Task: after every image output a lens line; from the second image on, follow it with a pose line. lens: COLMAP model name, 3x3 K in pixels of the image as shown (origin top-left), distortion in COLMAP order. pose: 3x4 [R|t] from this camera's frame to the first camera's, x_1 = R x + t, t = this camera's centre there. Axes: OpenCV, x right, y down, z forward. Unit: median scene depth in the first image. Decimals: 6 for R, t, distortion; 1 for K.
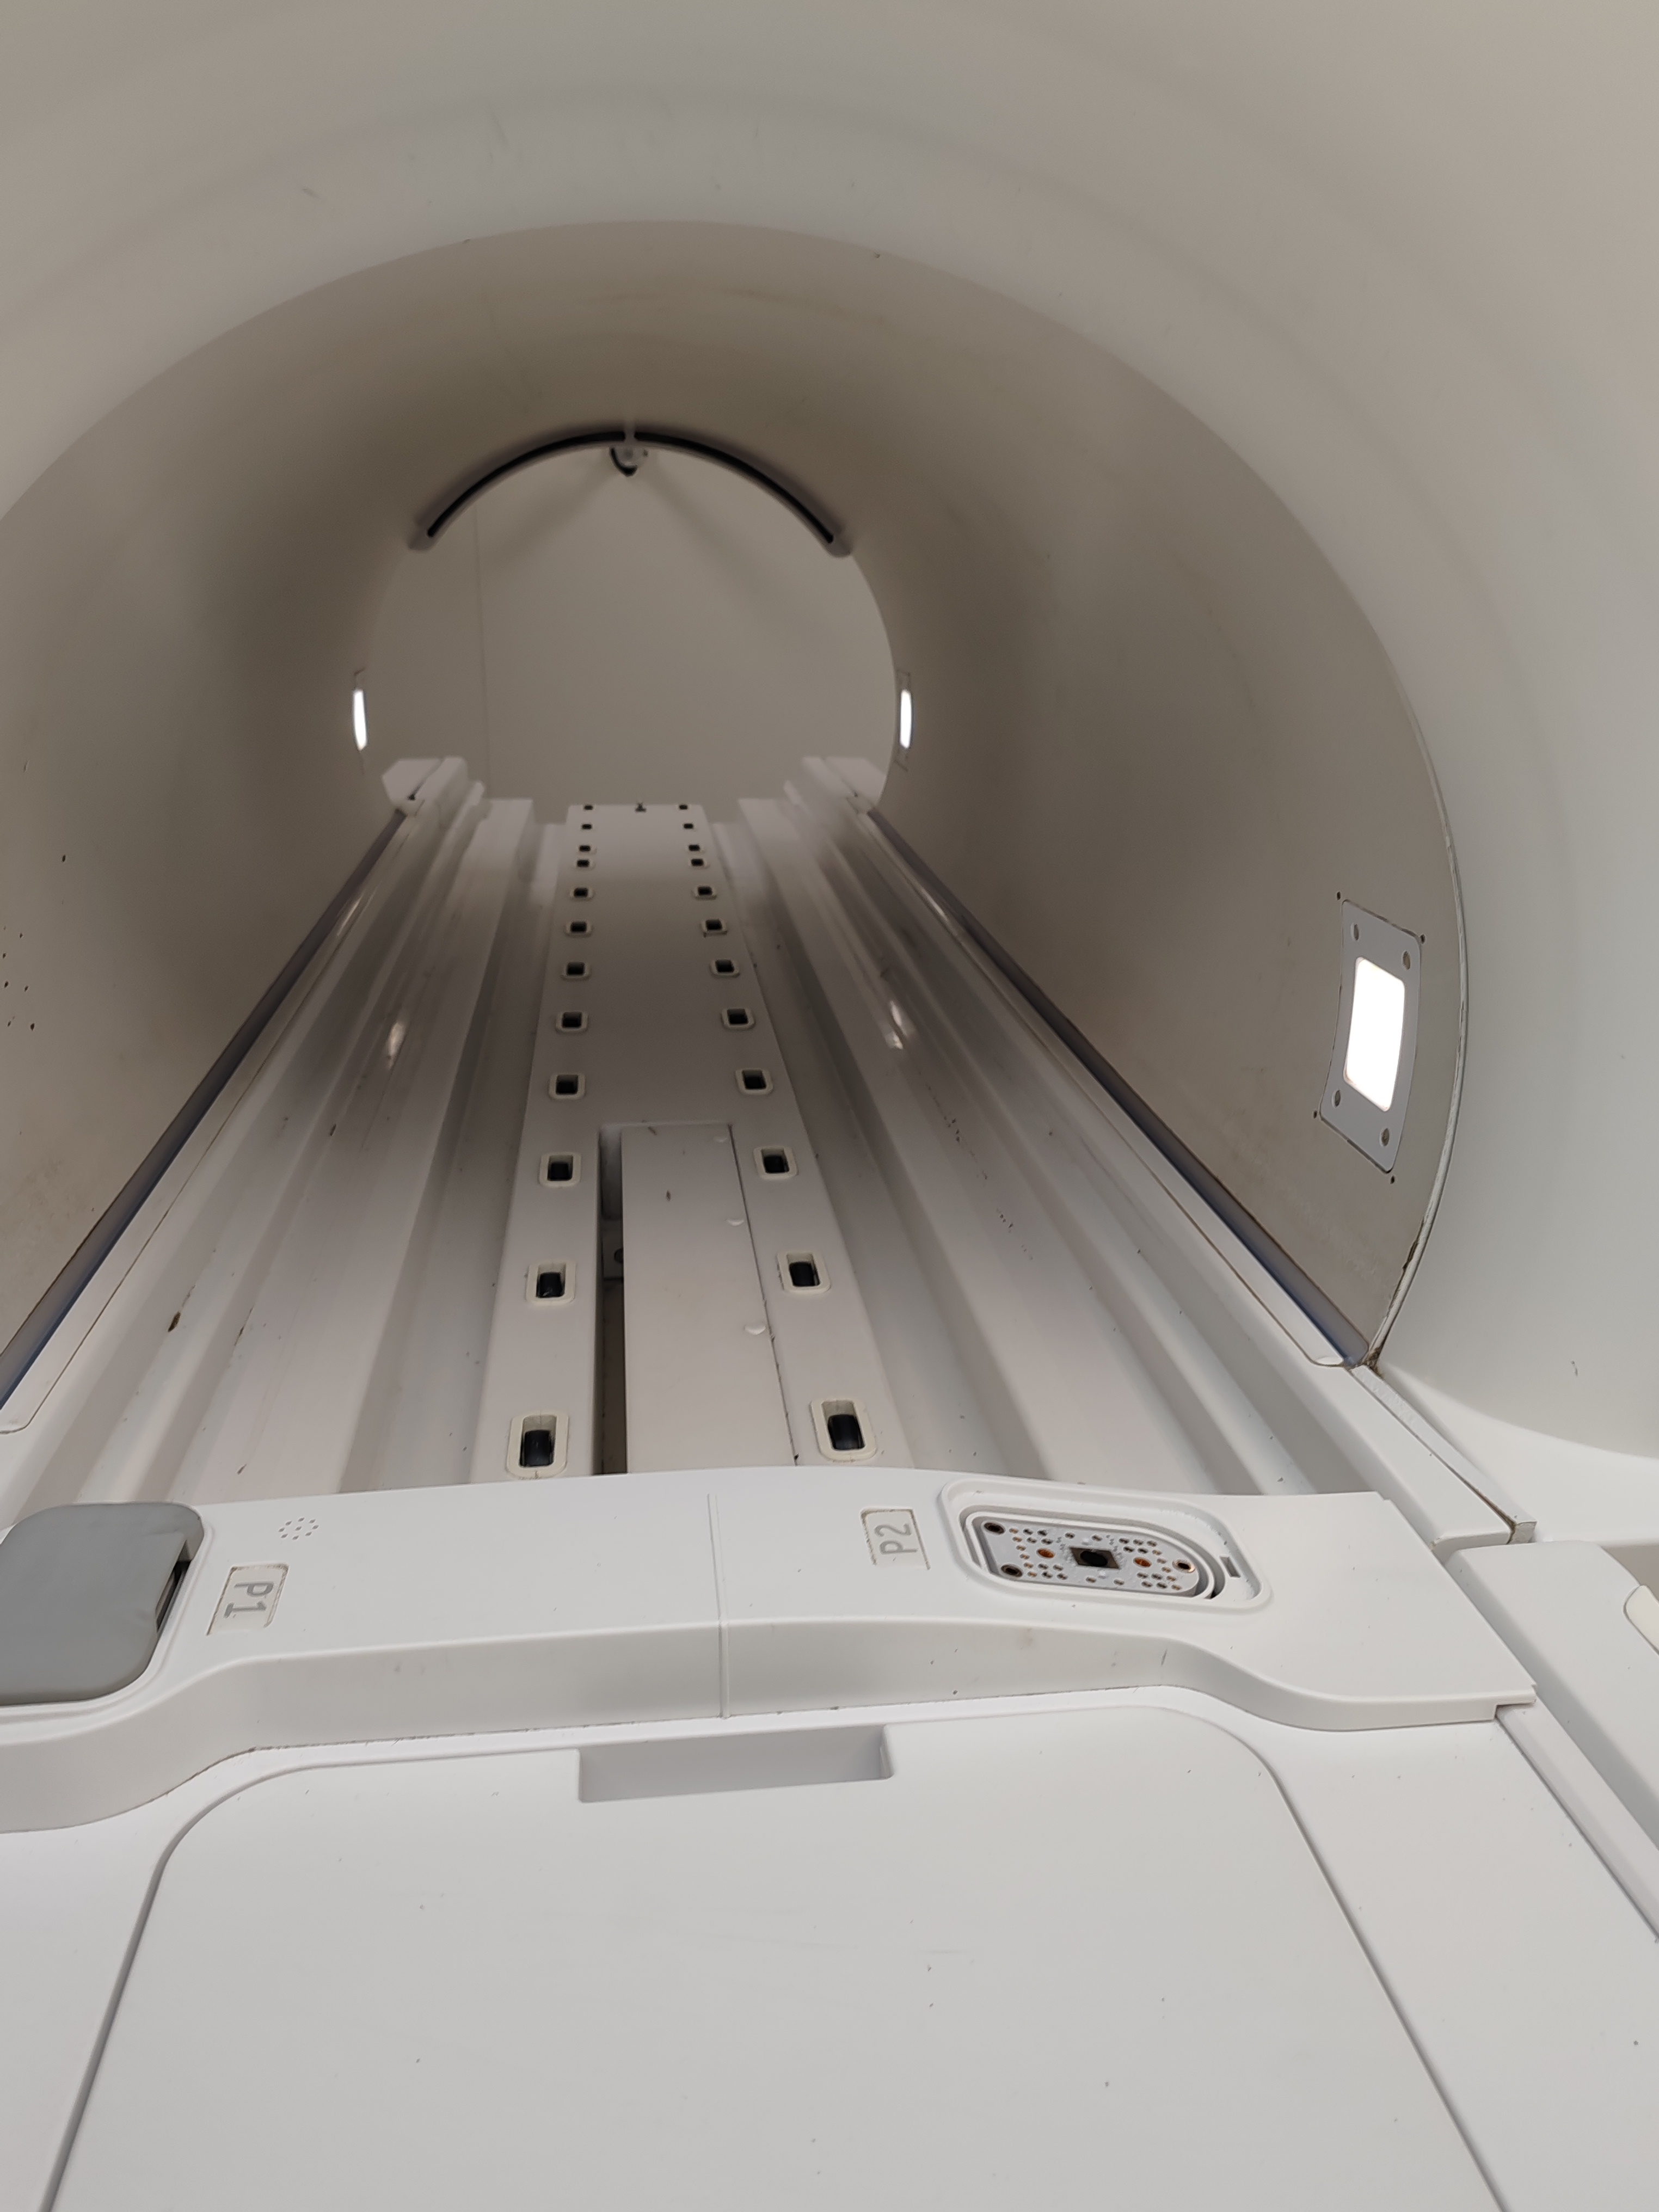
lens RADIAL K [[1691.8, 0, 829.5], [0, 1691.8, 1106.0], [0, 0, 1]] dist [0.038275, -0.042288]
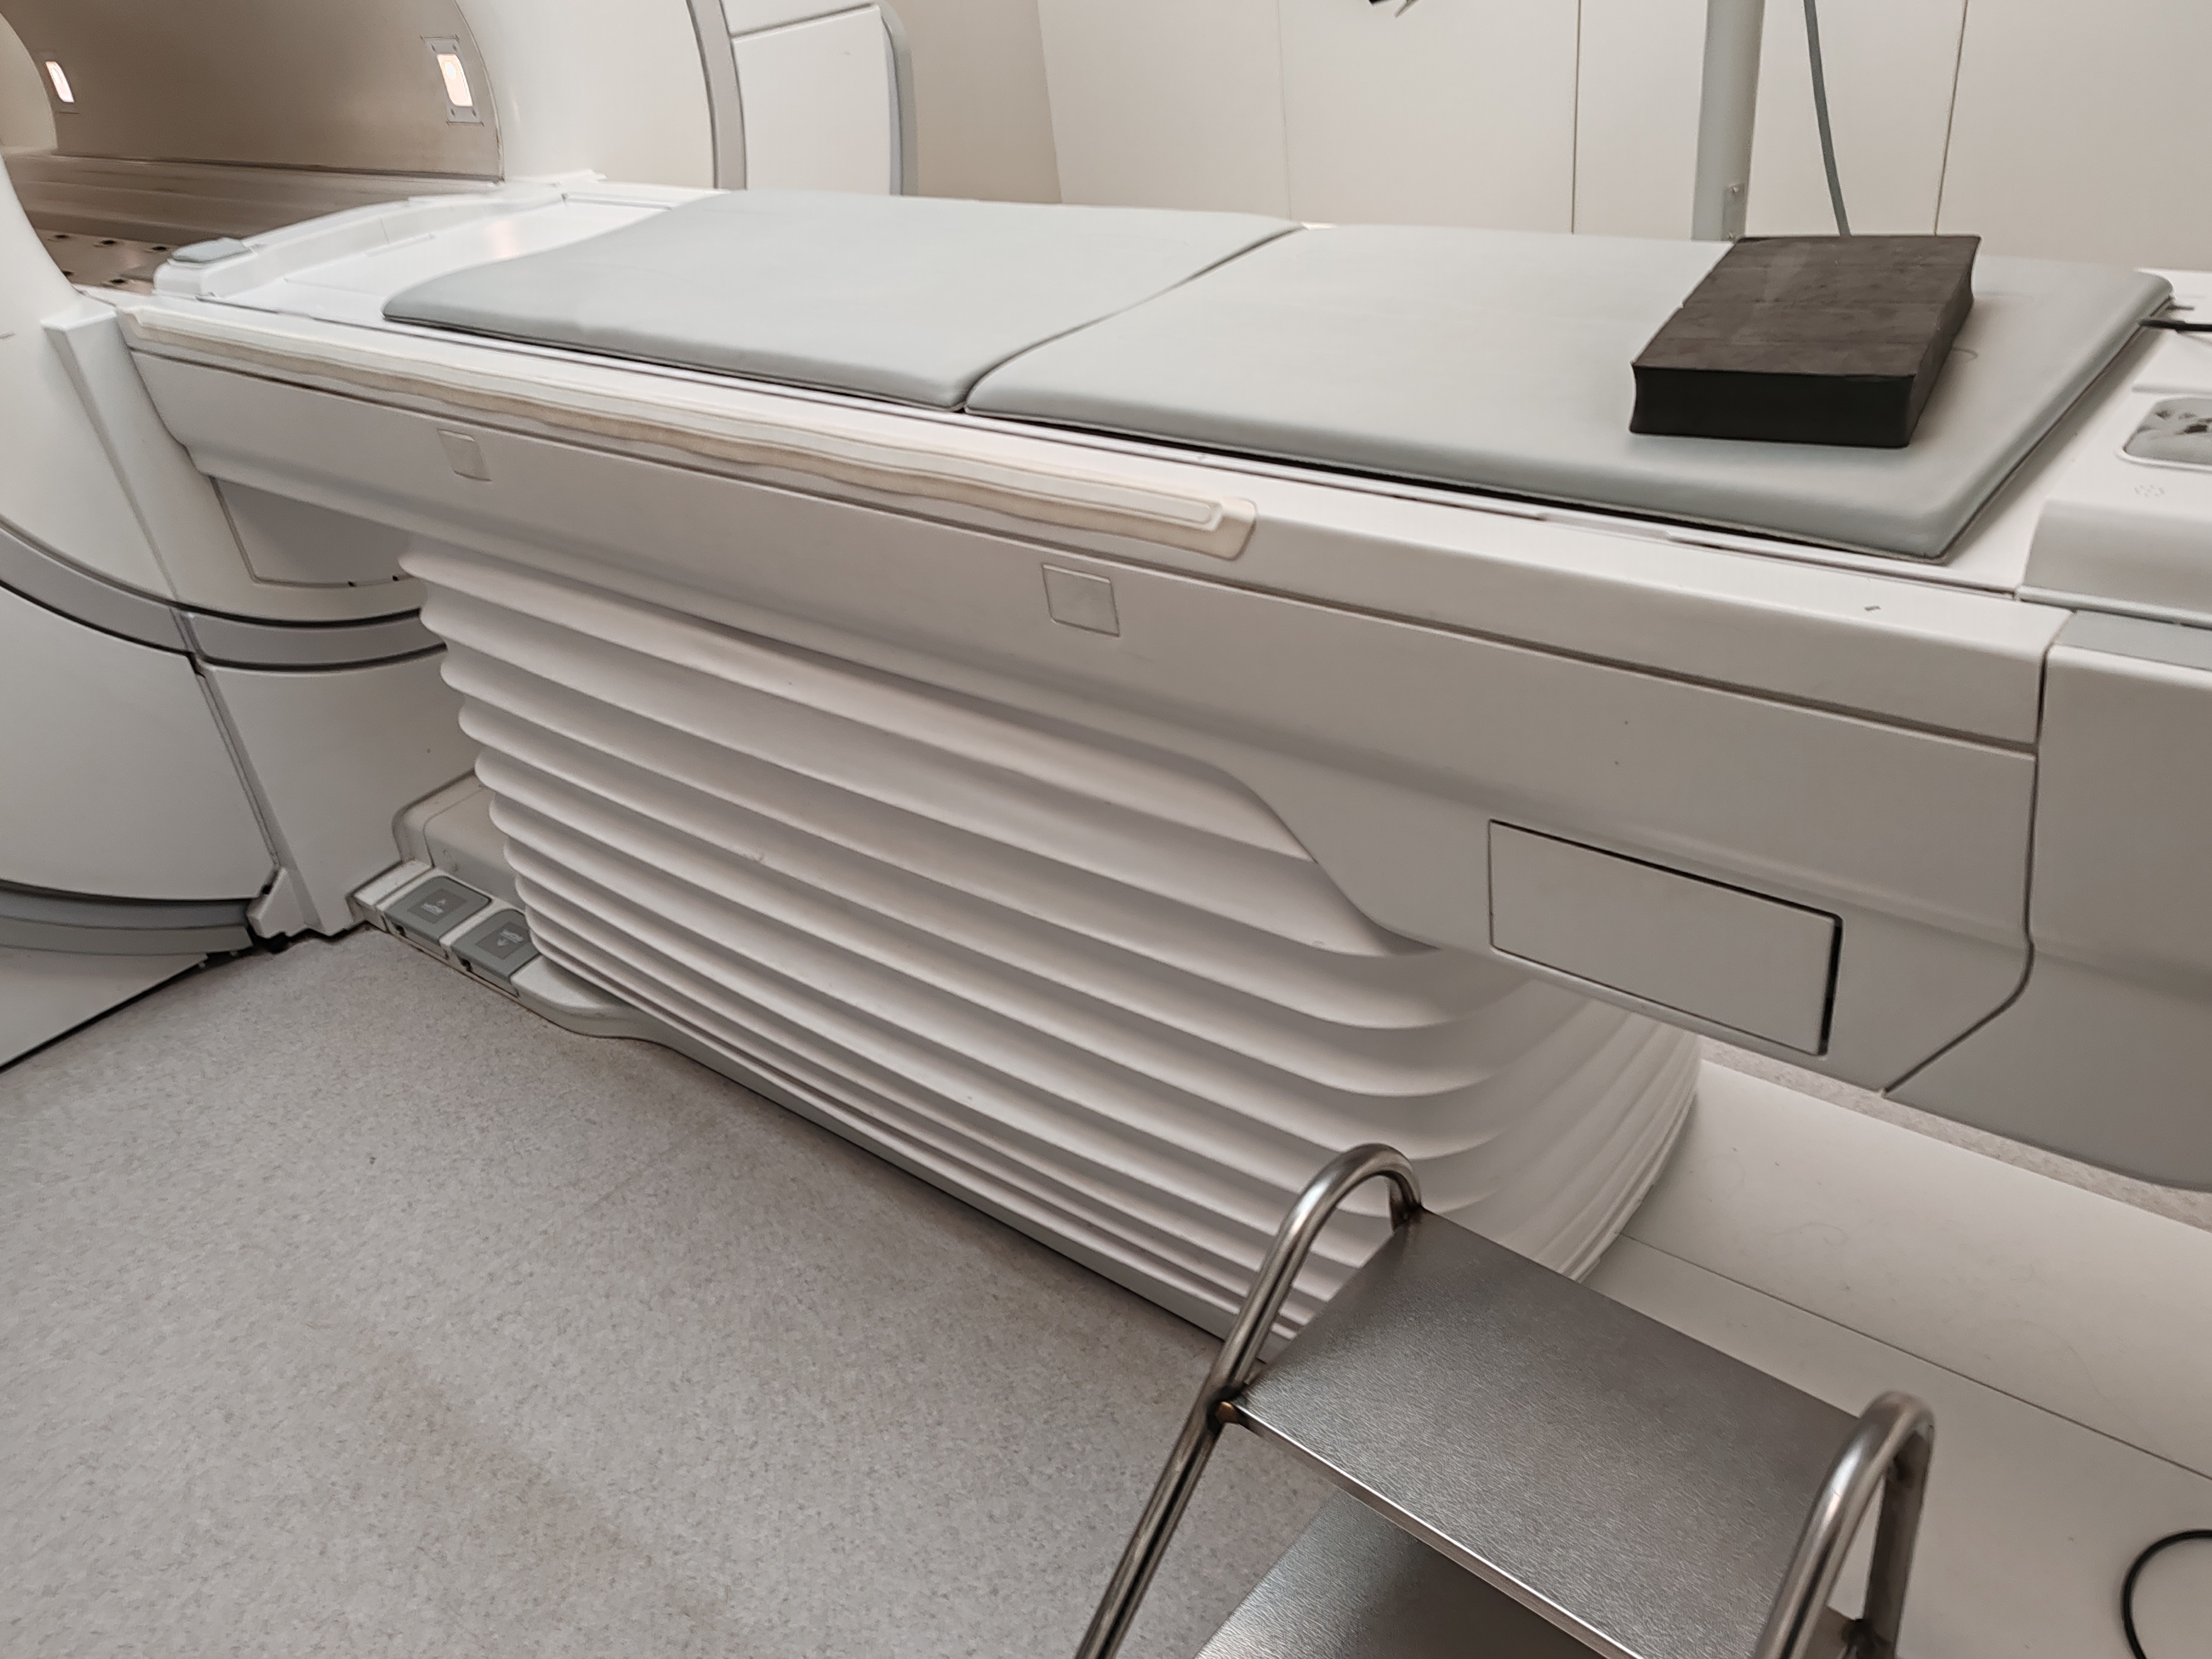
lens RADIAL K [[1691.8, 0, 1106.0], [0, 1691.8, 829.5], [0, 0, 1]] dist [0.038275, -0.042288]
pose [[0.711950, -0.447945, 0.540807, -0.528189], [0.344632, 0.893885, 0.286703, 0.327627], [-0.611846, -0.017739, 0.790778, -1.029980]]
